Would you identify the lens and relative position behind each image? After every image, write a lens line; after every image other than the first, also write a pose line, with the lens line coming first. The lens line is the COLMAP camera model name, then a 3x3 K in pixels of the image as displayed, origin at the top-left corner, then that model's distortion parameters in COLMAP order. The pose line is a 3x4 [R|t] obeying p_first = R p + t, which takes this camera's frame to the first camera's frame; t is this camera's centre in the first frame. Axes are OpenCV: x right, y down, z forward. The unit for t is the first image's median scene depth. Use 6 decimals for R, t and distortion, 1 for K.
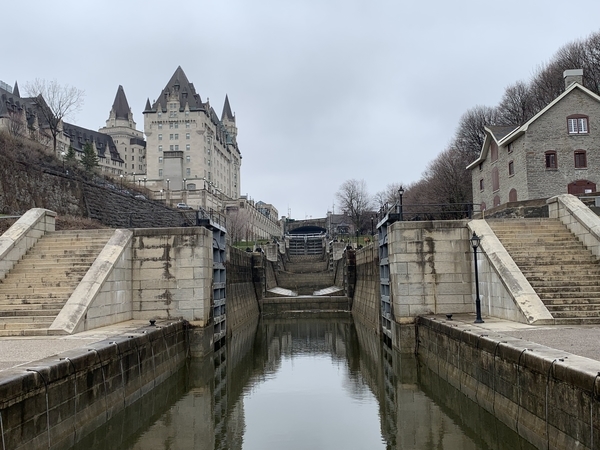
lens RADIAL K [[653.1, 0, 300.0], [0, 653.1, 225.0], [0, 0, 1]] dist [0.065435, -0.003555]
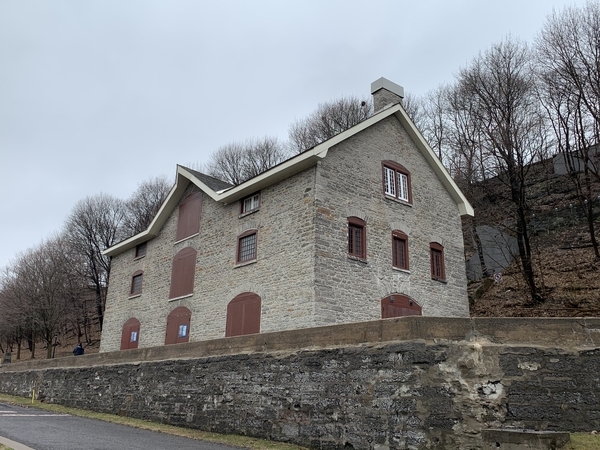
lens RADIAL K [[534.3, 0, 300.0], [0, 534.3, 225.0], [0, 0, 1]] dist [0.004847, 0.001317]
pose [[0.749155, 0.247049, 0.614600, 0.128638], [-0.098972, 0.959178, -0.264917, -0.008295], [-0.654958, 0.137636, 0.743025, 0.754948]]
